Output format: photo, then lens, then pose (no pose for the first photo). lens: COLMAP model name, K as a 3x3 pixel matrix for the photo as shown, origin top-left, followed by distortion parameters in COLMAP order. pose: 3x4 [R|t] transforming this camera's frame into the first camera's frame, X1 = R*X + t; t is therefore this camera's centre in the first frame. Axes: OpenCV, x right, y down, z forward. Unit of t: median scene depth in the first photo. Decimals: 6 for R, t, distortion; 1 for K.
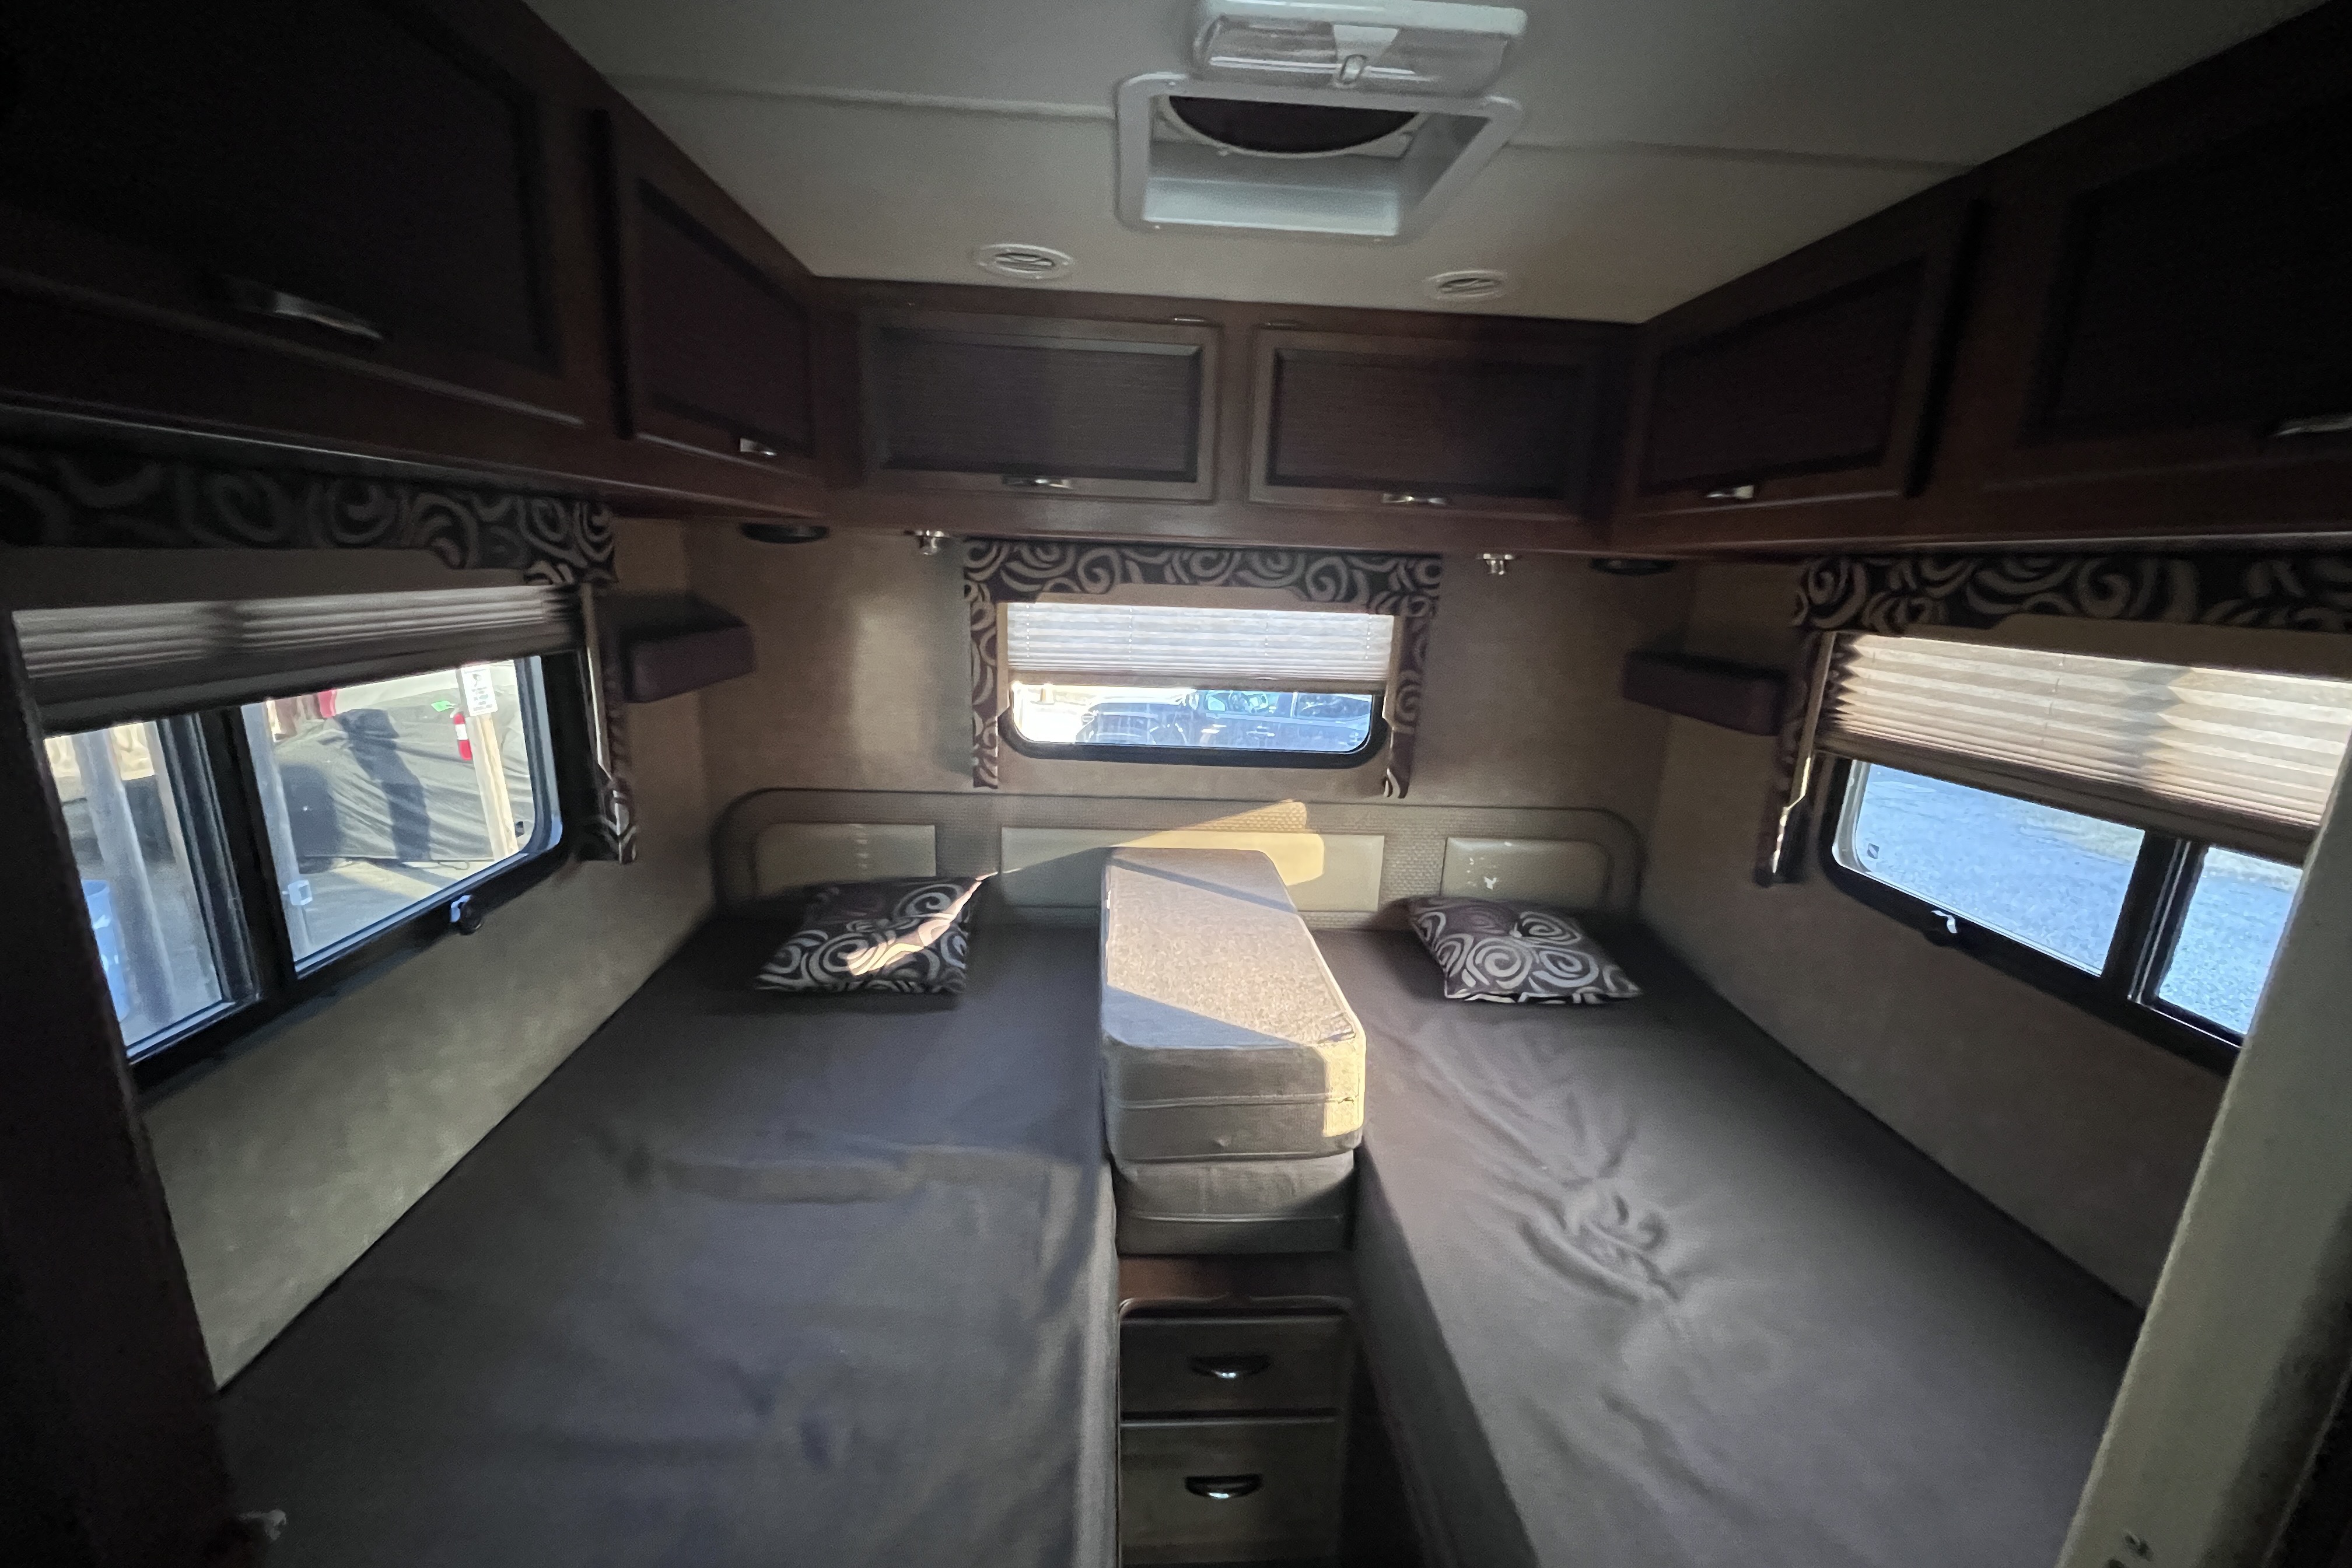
lens RADIAL K [[939.5, 0, 1176.0], [0, 939.5, 784.0], [0, 0, 1]] dist [0.000476, 0.000126]
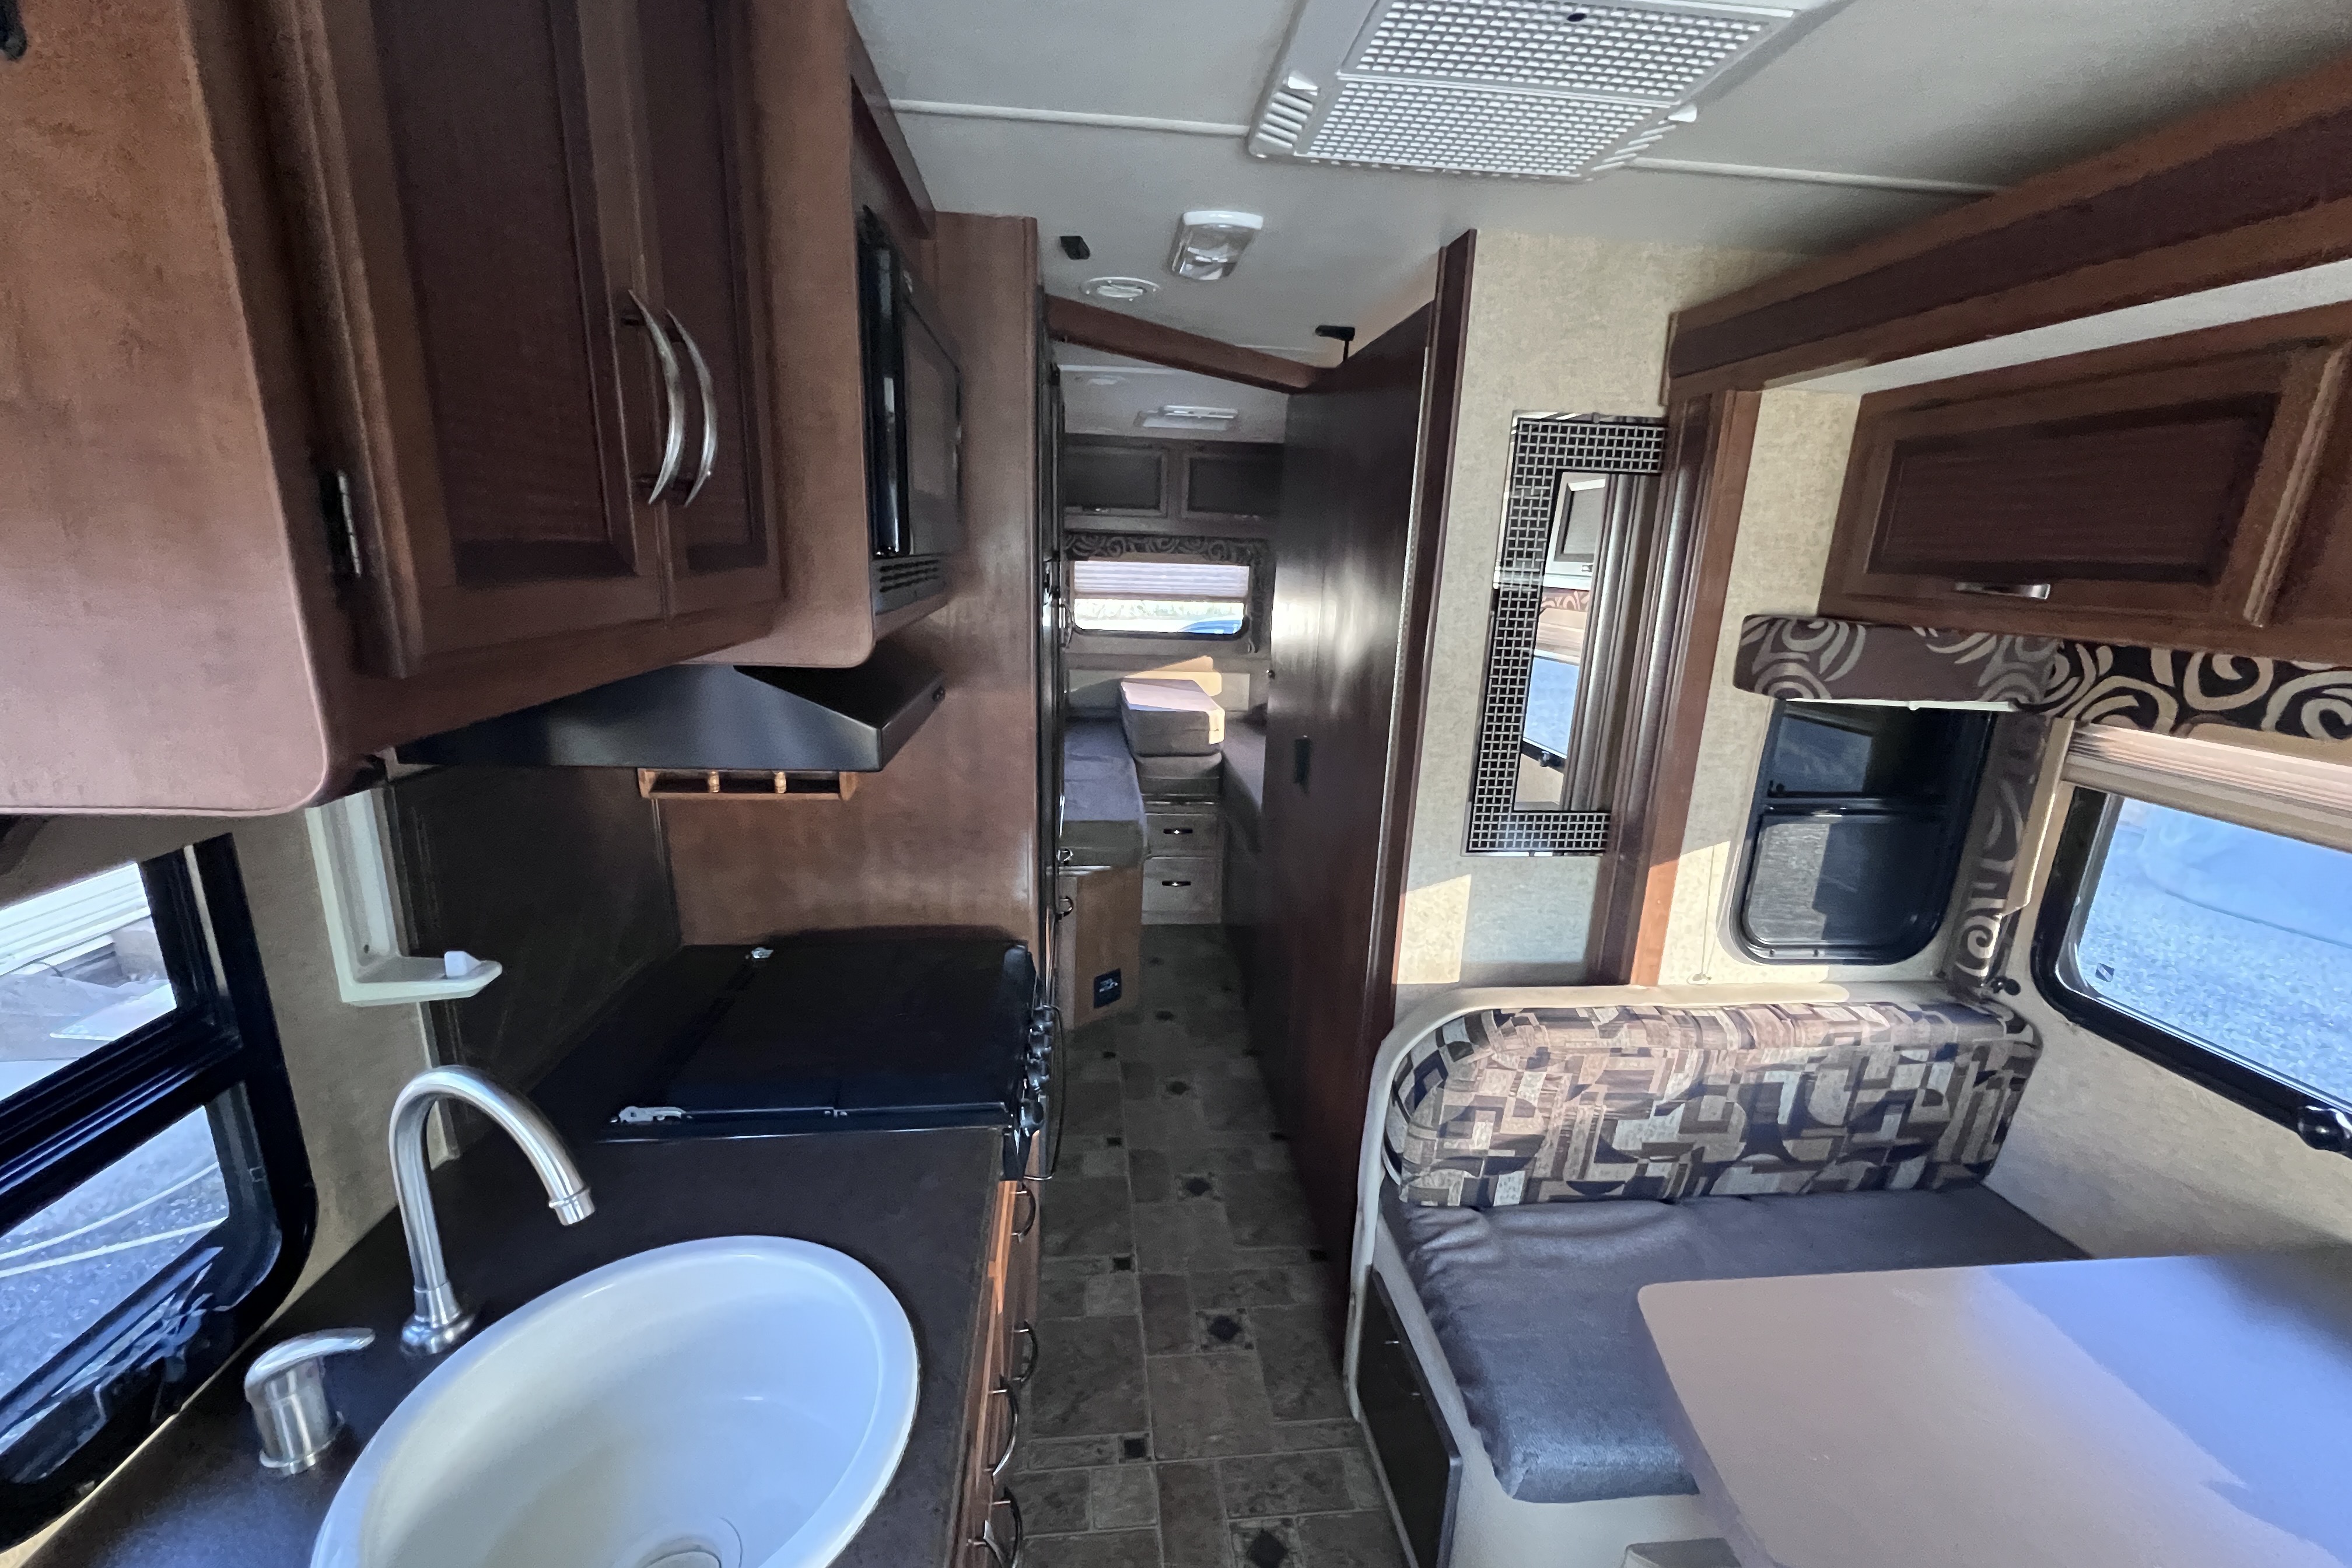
lens RADIAL K [[939.5, 0, 1176.0], [0, 939.5, 784.0], [0, 0, 1]] dist [0.000476, 0.000126]
pose [[0.998700, -0.014321, 0.048926, -0.056939], [0.013716, 0.999825, 0.012683, 0.314337], [-0.049099, -0.011995, 0.998722, -1.259204]]
